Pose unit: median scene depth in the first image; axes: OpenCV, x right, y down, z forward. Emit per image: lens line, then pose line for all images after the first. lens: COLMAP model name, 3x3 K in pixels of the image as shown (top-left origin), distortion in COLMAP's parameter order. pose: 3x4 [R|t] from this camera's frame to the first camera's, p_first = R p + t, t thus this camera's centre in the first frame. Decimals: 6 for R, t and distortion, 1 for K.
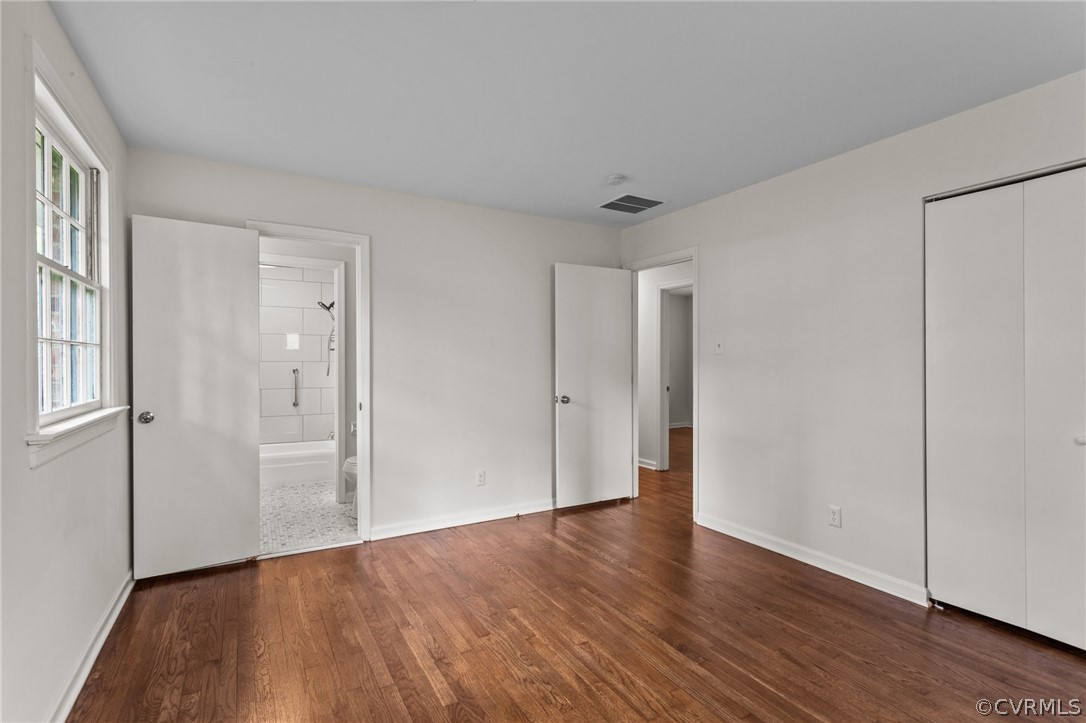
lens RADIAL K [[515.3, 0, 552.2], [0, 515.3, 358.7], [0, 0, 1]] dist [-0.000413, 0.005583]
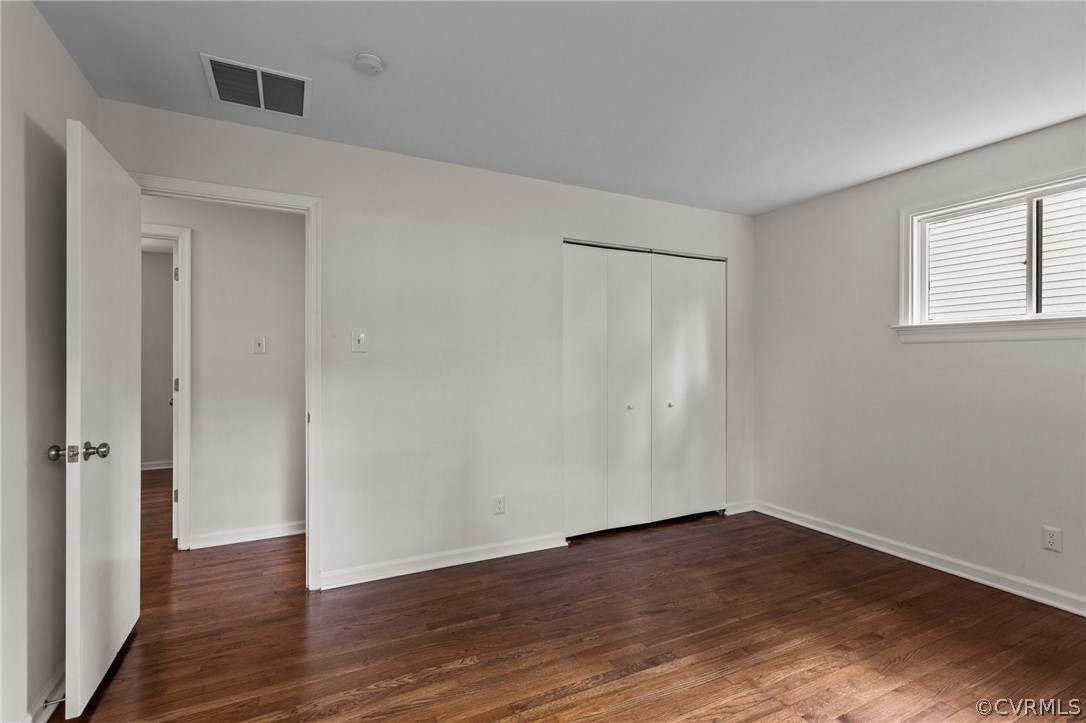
lens RADIAL K [[515.3, 0, 534.9], [0, 515.3, 364.6], [0, 0, 1]] dist [-0.000413, 0.005583]
pose [[0.068122, -0.002539, 0.997674, -0.655846], [-0.006006, 0.999978, 0.002955, 0.008328], [-0.997659, -0.006193, 0.068106, 1.061567]]
